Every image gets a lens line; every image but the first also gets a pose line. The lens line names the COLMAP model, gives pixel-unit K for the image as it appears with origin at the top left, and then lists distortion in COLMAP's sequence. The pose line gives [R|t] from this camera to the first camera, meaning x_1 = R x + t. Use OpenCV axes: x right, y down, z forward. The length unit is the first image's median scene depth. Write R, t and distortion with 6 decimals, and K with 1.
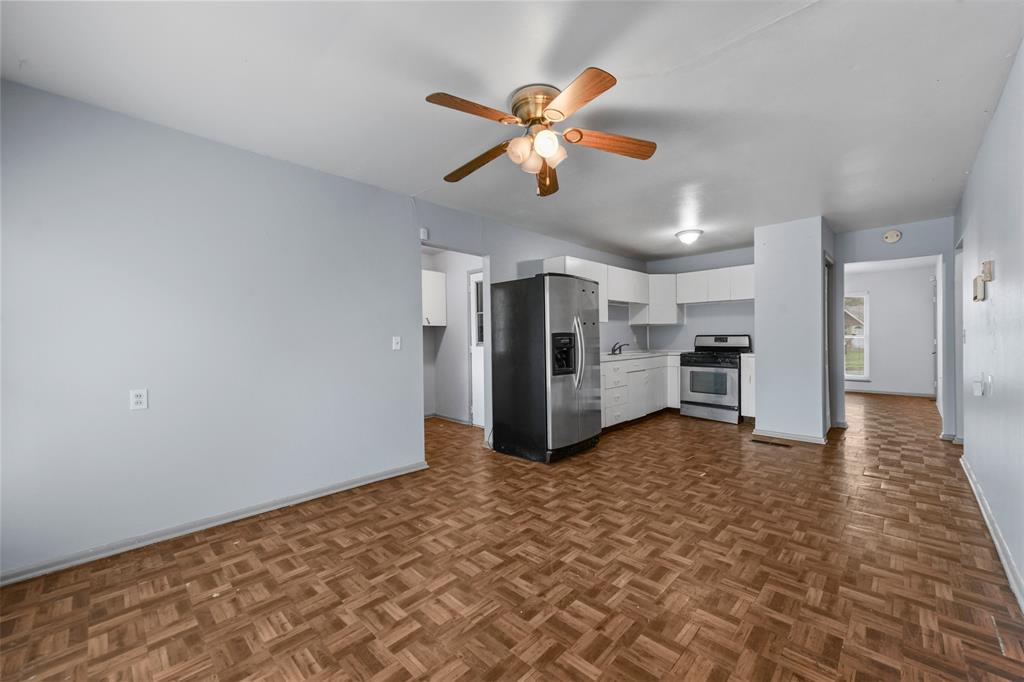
lens RADIAL K [[400.1, 0, 517.0], [0, 400.1, 341.7], [0, 0, 1]] dist [0.014532, 0.000270]
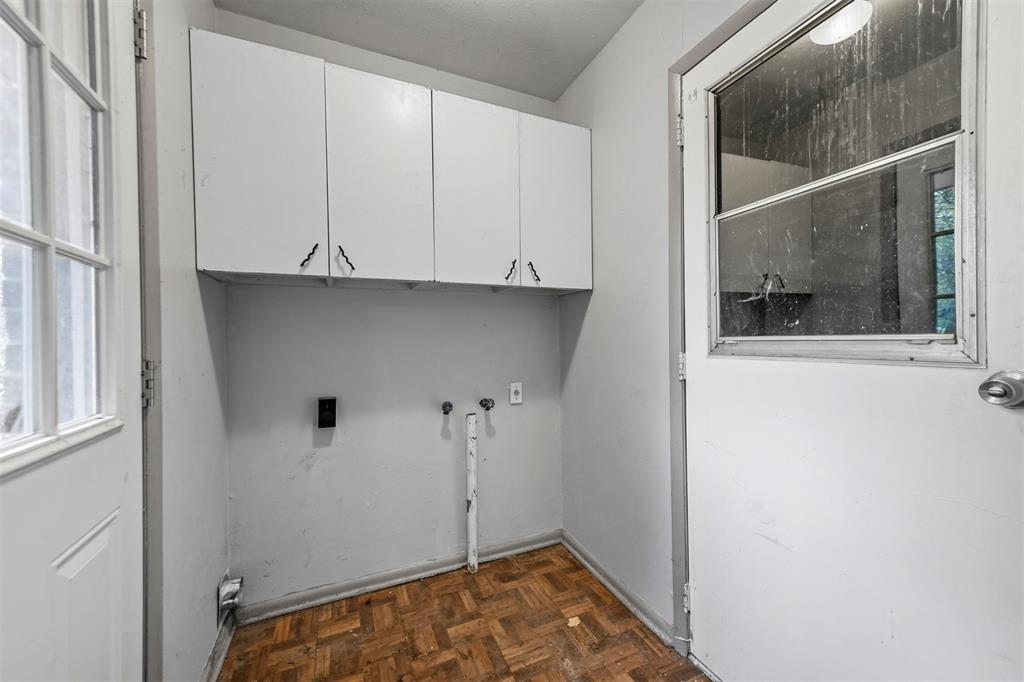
lens RADIAL K [[422.6, 0, 526.8], [0, 422.6, 340.3], [0, 0, 1]] dist [0.001369, 0.000084]
pose [[0.929053, 0.000095, -0.369948, -0.138749], [0.000637, 0.999998, 0.001856, 0.003290], [0.369947, -0.001960, 0.929051, 0.919138]]
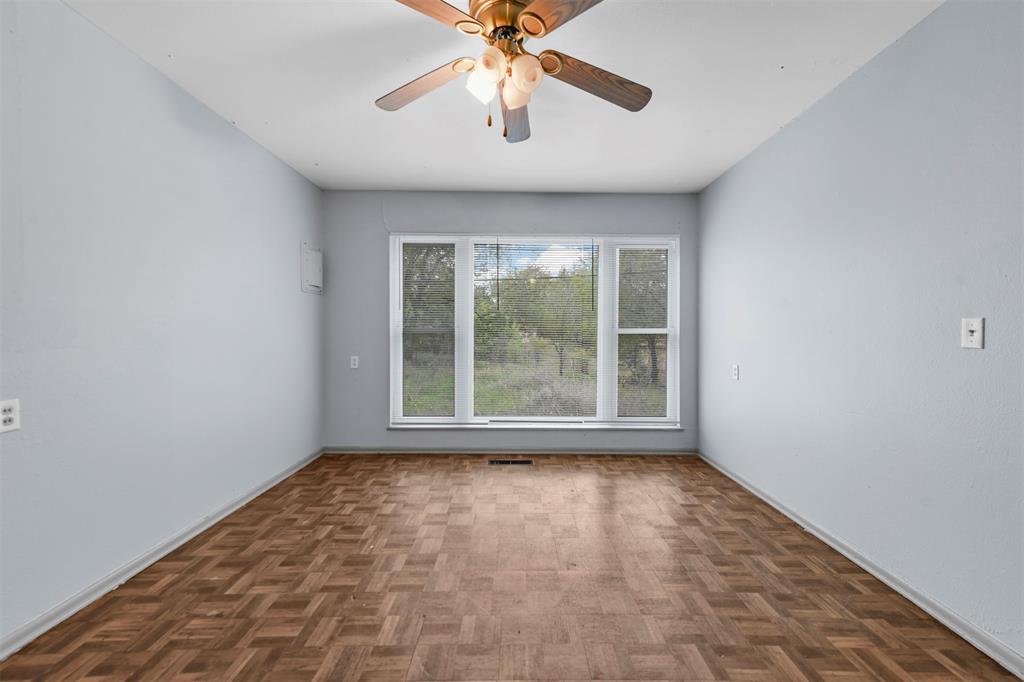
lens RADIAL K [[401.9, 0, 521.1], [0, 401.9, 335.3], [0, 0, 1]] dist [0.015303, 0.000118]
pose [[-0.711482, 0.011996, -0.702602, 0.294480], [0.003351, 0.999901, 0.013678, -0.001564], [0.702697, 0.007377, -0.711451, 0.811627]]
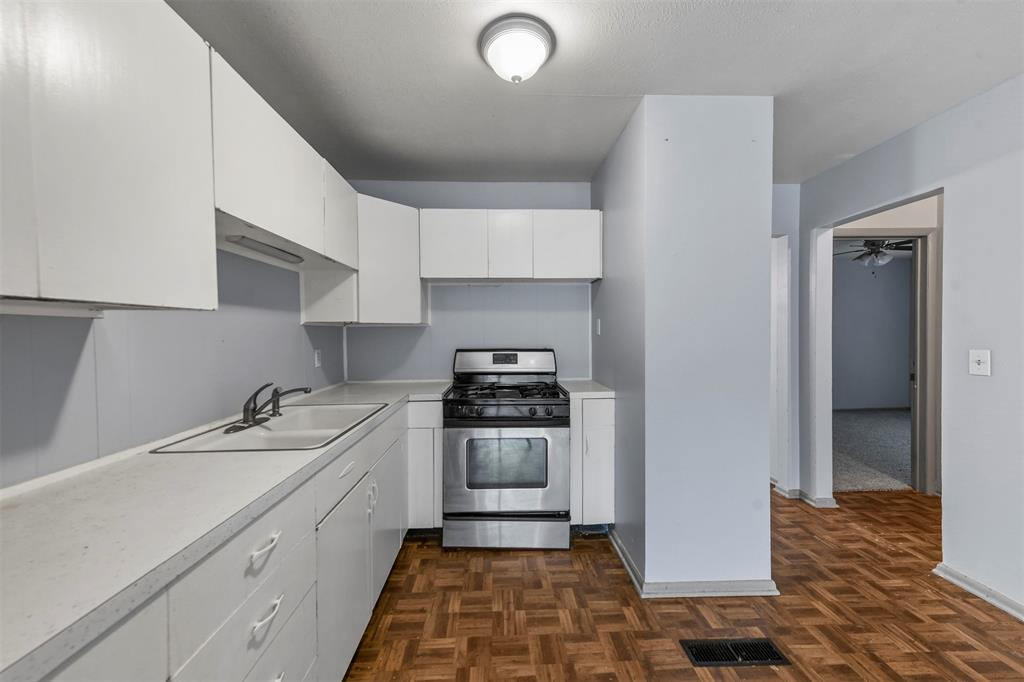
lens RADIAL K [[400.1, 0, 517.0], [0, 400.1, 341.7], [0, 0, 1]] dist [0.014532, 0.000270]
pose [[0.688467, -0.006738, 0.725237, 0.230303], [0.003331, 0.999976, 0.006128, -0.041021], [-0.725260, -0.001804, 0.688472, 0.933514]]
